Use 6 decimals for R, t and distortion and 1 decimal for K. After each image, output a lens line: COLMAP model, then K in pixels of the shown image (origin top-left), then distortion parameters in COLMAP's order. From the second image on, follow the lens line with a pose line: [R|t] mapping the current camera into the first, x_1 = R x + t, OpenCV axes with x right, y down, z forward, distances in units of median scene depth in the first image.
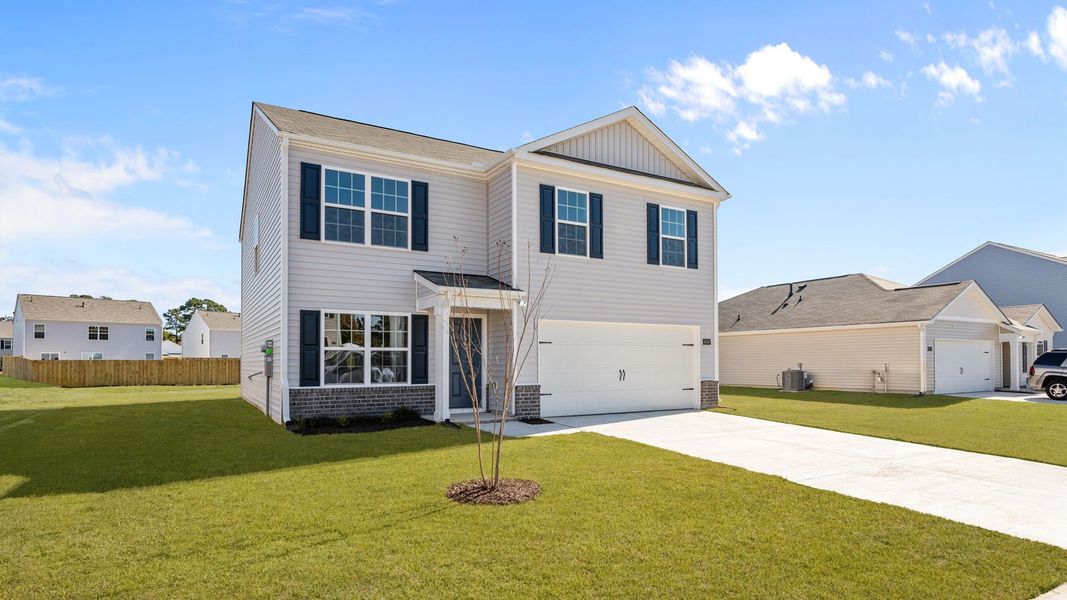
lens RADIAL K [[569.2, 0, 528.0], [0, 569.2, 353.8], [0, 0, 1]] dist [-0.001940, -0.000182]
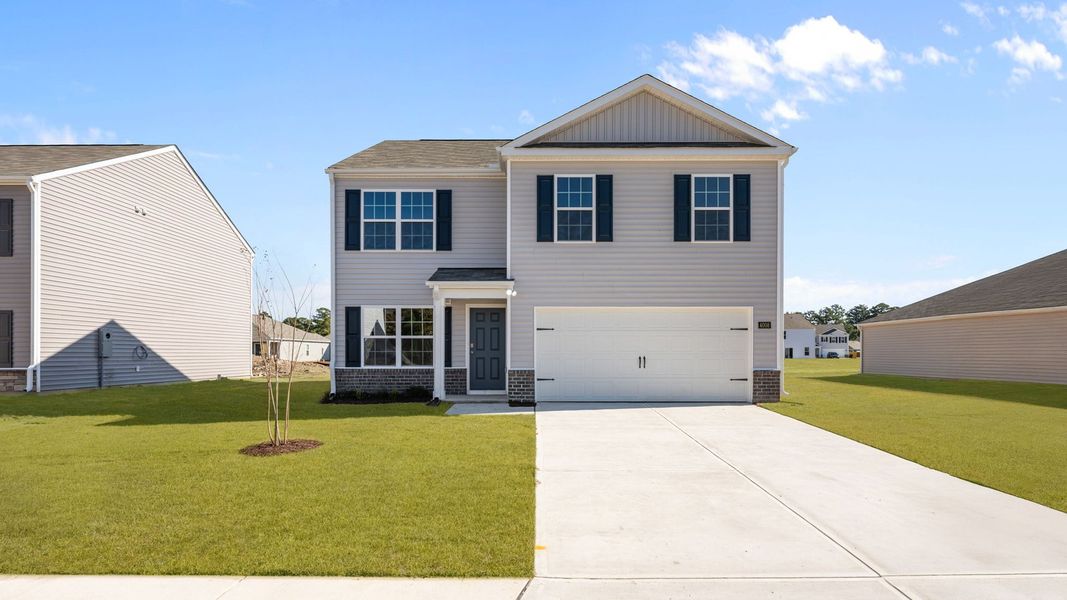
lens RADIAL K [[569.2, 0, 532.5], [0, 569.2, 354.0], [0, 0, 1]] dist [-0.001940, -0.000182]
pose [[0.864278, 0.004372, -0.502995, 0.544335], [0.004011, 0.999871, 0.015583, 0.009398], [0.502998, -0.015486, 0.864149, 0.100708]]
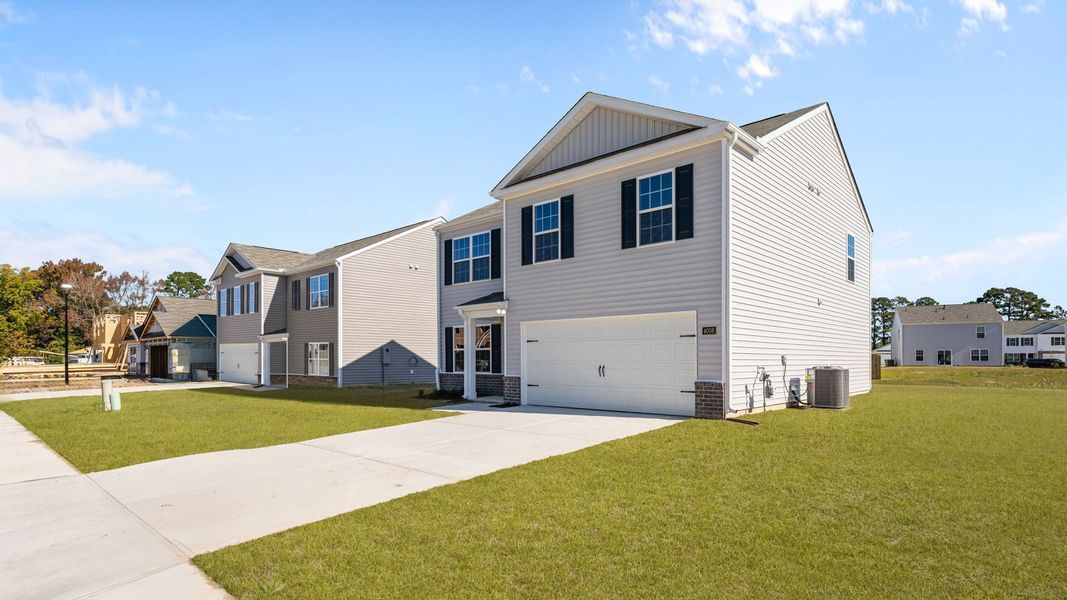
lens RADIAL K [[569.2, 0, 521.9], [0, 569.2, 366.4], [0, 0, 1]] dist [-0.001940, -0.000182]
pose [[0.276594, 0.012793, -0.960902, 1.192298], [0.013670, 0.999758, 0.017246, 0.012387], [0.960890, -0.017906, 0.276352, 0.676815]]
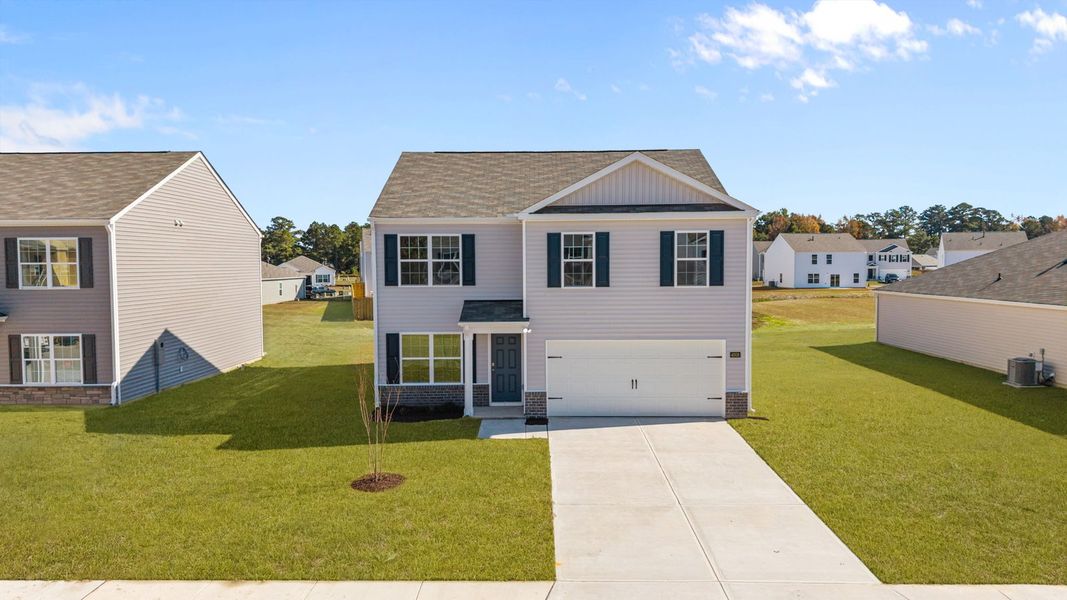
lens RADIAL K [[749.3, 0, 529.5], [0, 749.3, 298.6], [0, 0, 1]] dist [0.053127, -0.010351]
pose [[0.853316, 0.024378, -0.520824, 0.867862], [0.012393, 0.997676, 0.067002, -0.270181], [0.521246, -0.063629, 0.851031, -0.443082]]
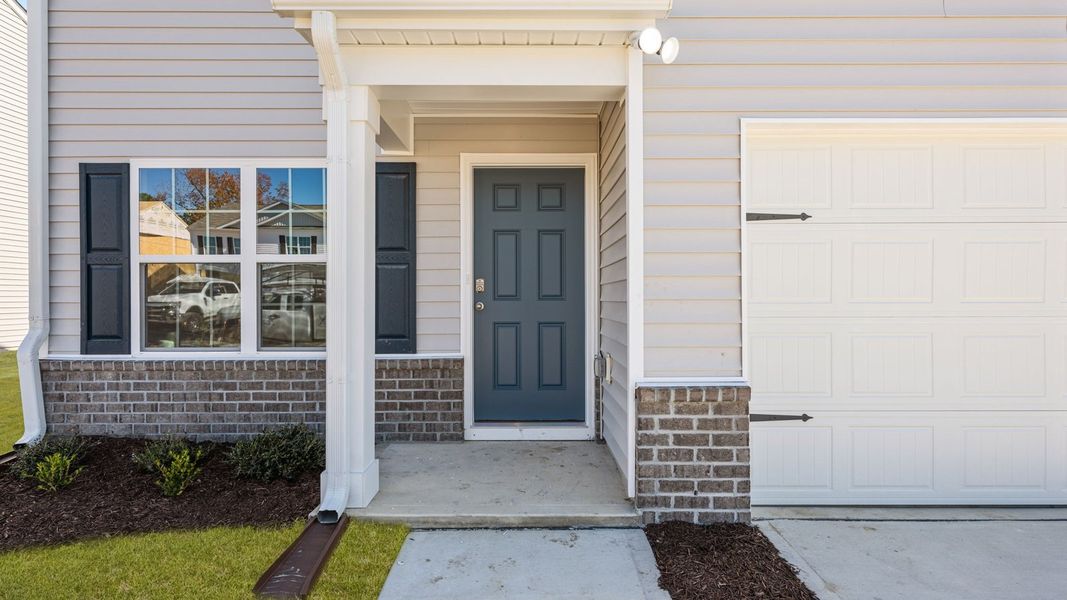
lens RADIAL K [[519.7, 0, 530.9], [0, 519.7, 296.1], [0, 0, 1]] dist [-0.006549, -0.000013]
pose [[0.861879, -0.000072, -0.507114, 0.053504], [0.006581, 0.999917, 0.011044, 0.013459], [0.507072, -0.012856, 0.861808, 0.767243]]
